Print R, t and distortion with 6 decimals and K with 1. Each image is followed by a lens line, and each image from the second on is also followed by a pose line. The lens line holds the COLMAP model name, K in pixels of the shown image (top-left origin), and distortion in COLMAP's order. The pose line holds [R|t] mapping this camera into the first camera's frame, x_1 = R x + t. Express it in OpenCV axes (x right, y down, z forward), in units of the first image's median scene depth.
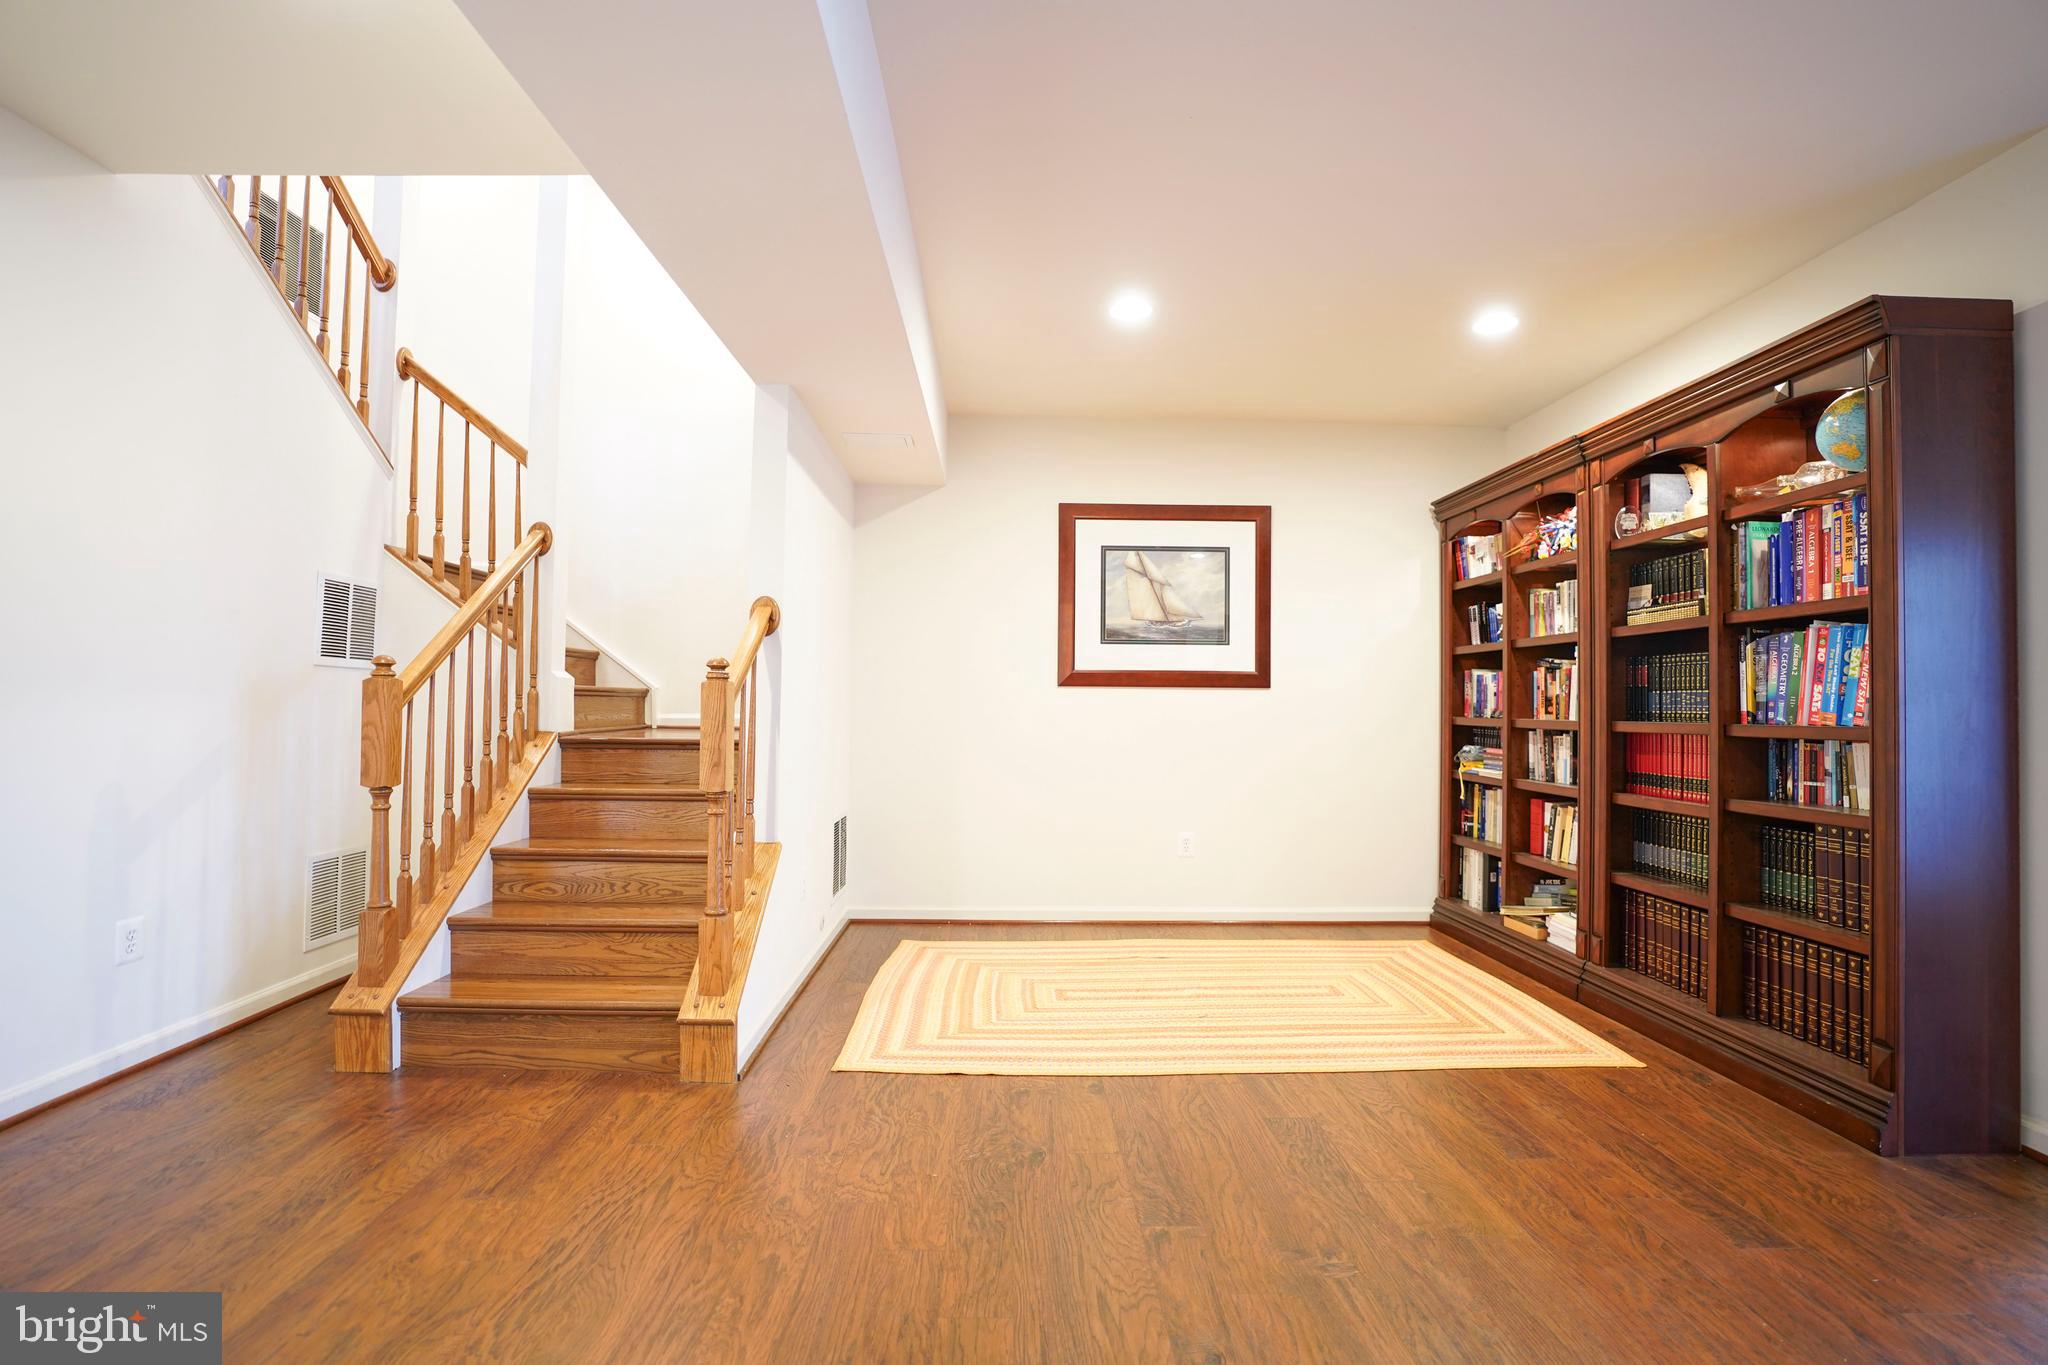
lens RADIAL K [[953.0, 0, 1015.1], [0, 953.0, 698.8], [0, 0, 1]] dist [-0.051843, 0.011192]
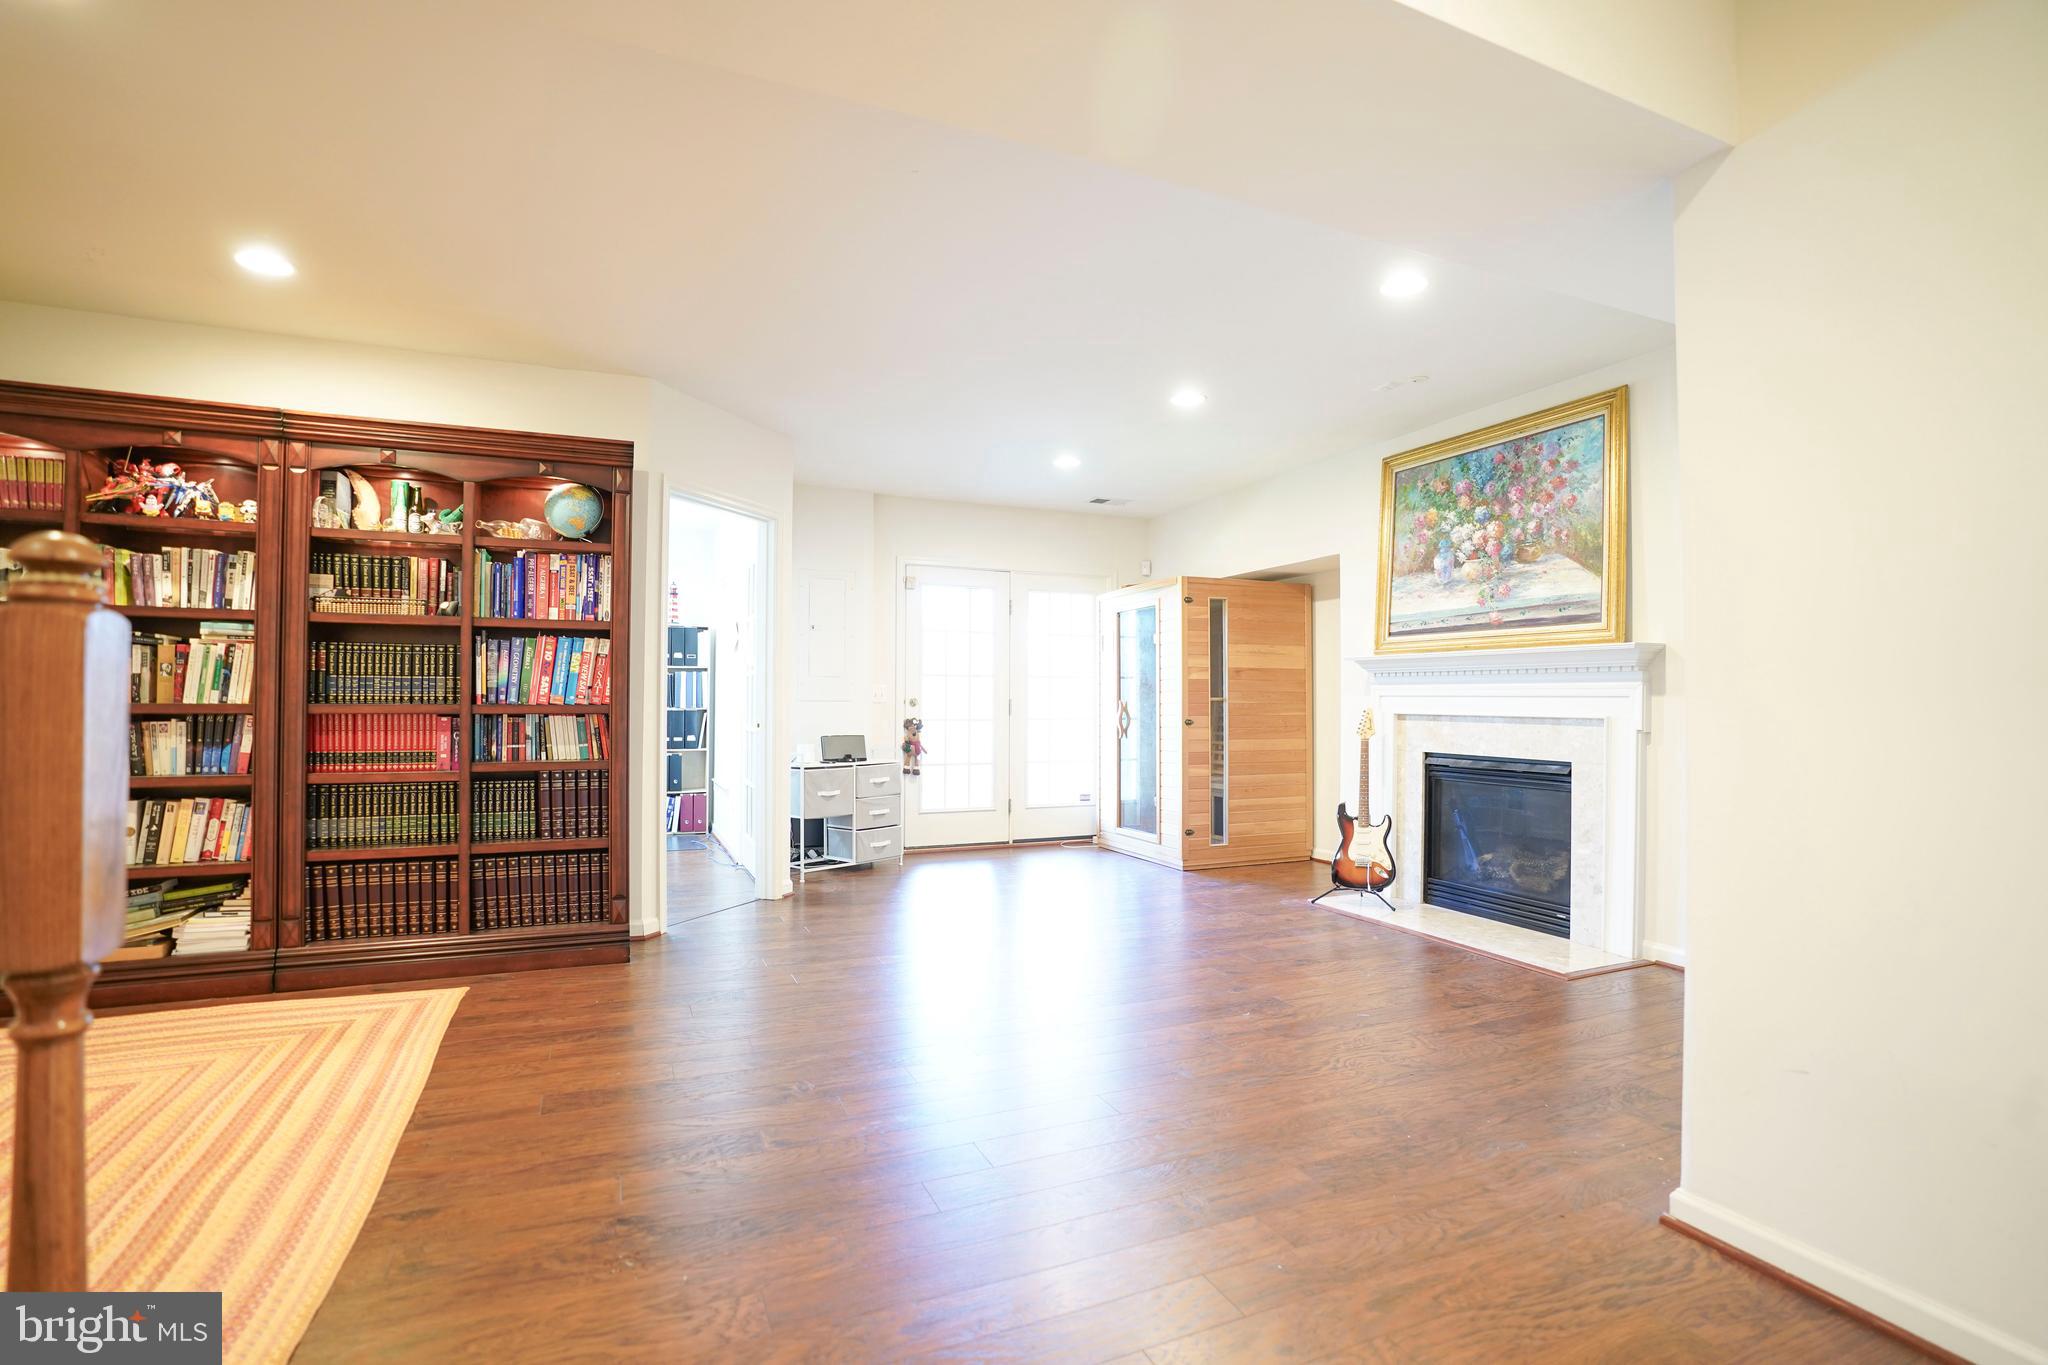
lens RADIAL K [[953.0, 0, 1028.4], [0, 953.0, 682.6], [0, 0, 1]] dist [-0.051843, 0.011192]
pose [[-0.401596, 0.007212, 0.915789, -0.728444], [-0.016064, 0.999760, -0.014917, 0.004222], [-0.915676, -0.020702, -0.401384, 0.825653]]
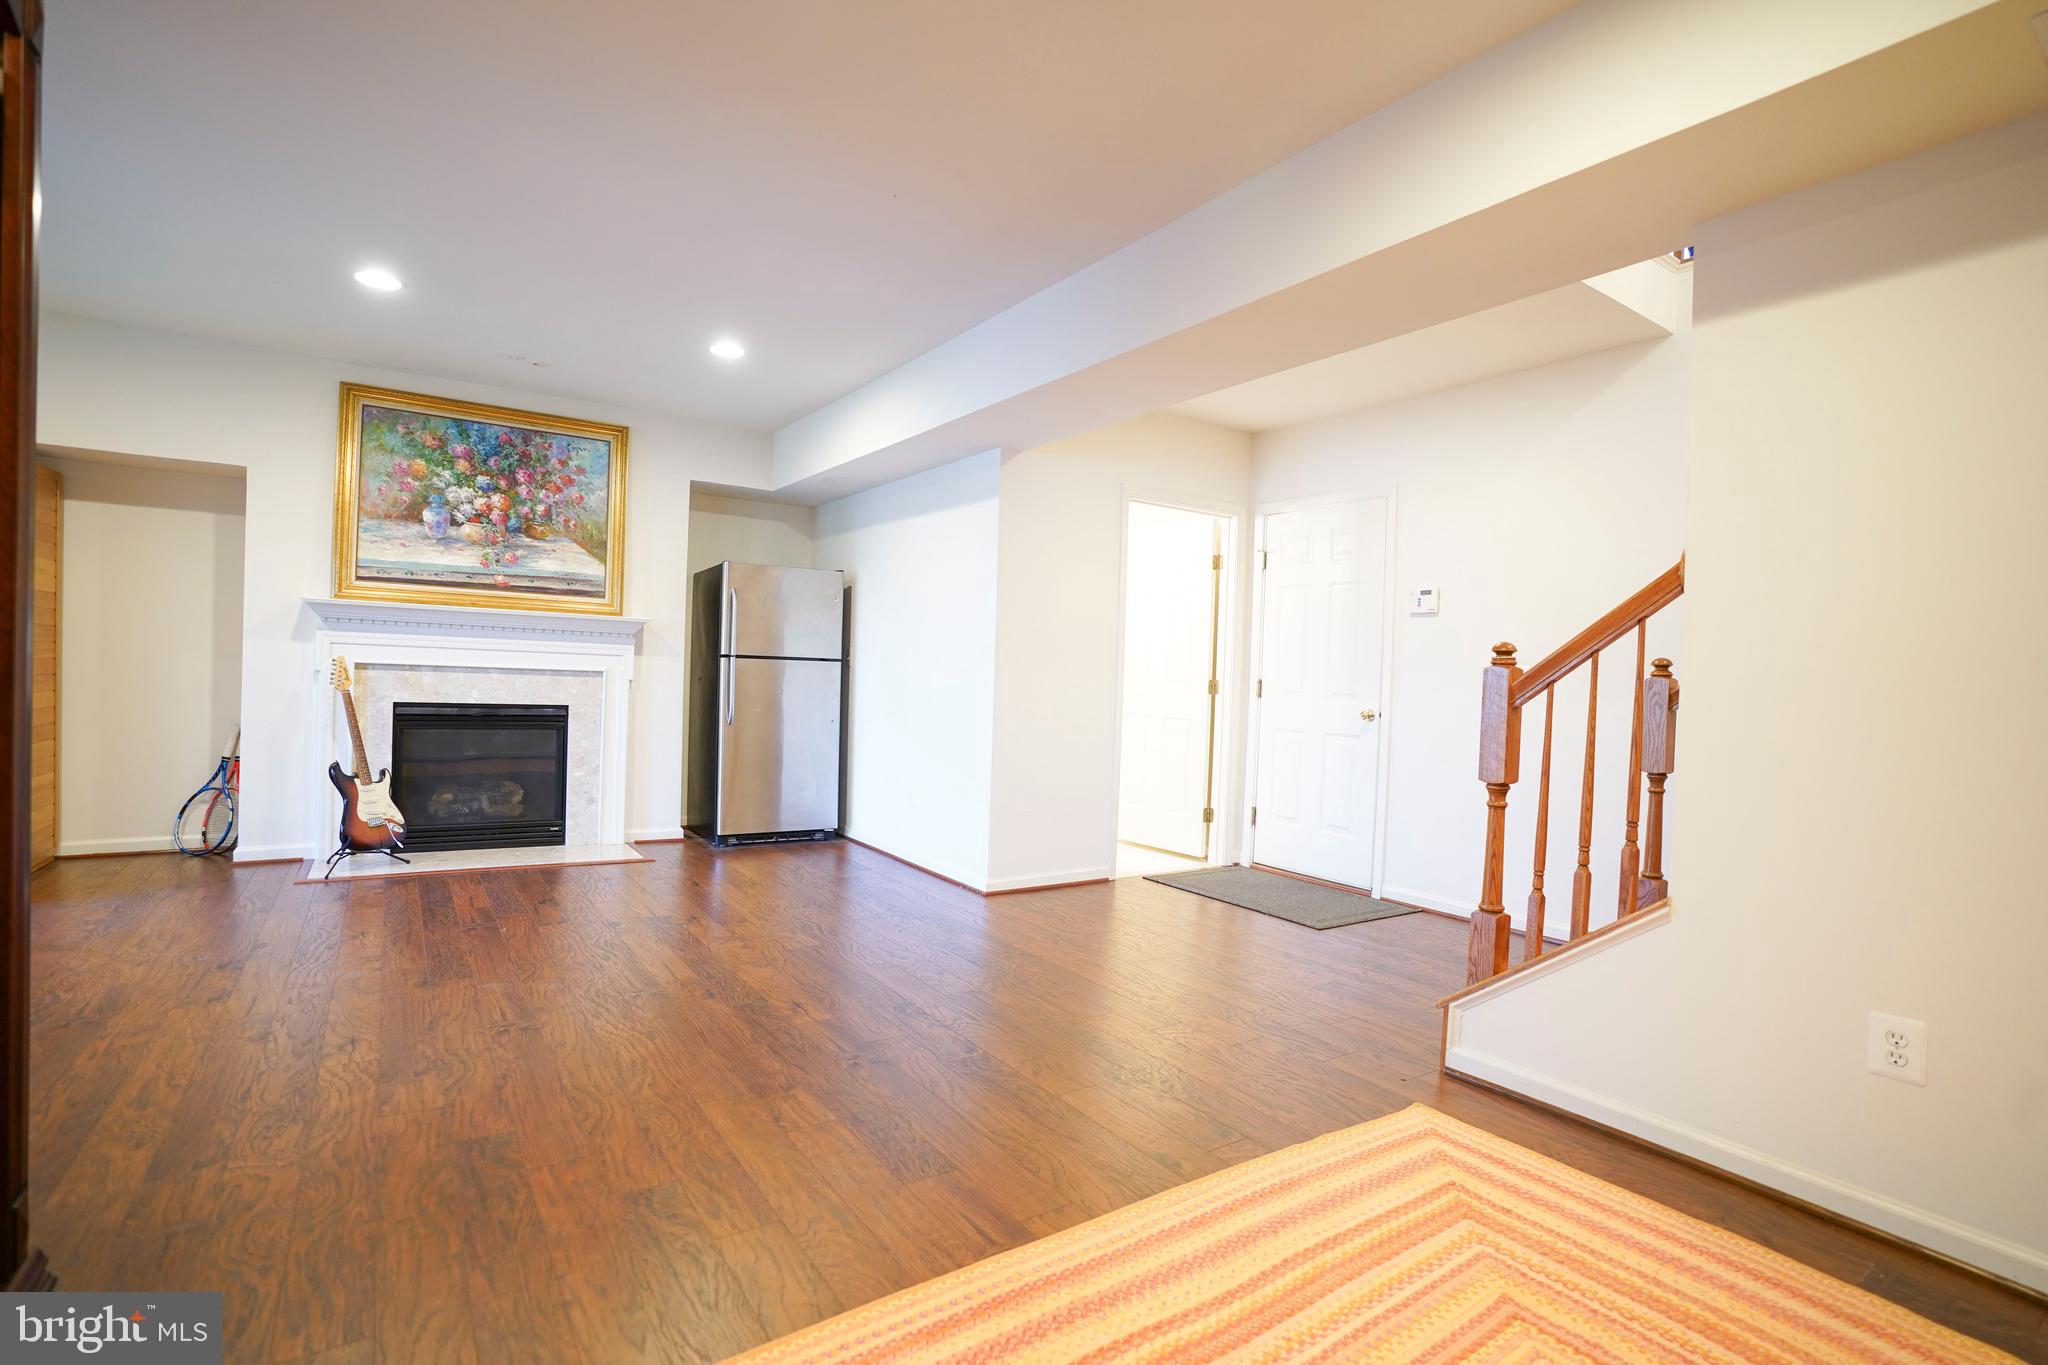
lens RADIAL K [[953.0, 0, 997.6], [0, 953.0, 676.7], [0, 0, 1]] dist [-0.051843, 0.011192]
pose [[-0.841557, -0.037835, -0.538842, 0.617112], [-0.039784, 0.999176, -0.008023, 0.018334], [0.538702, 0.014686, -0.842368, 1.510257]]
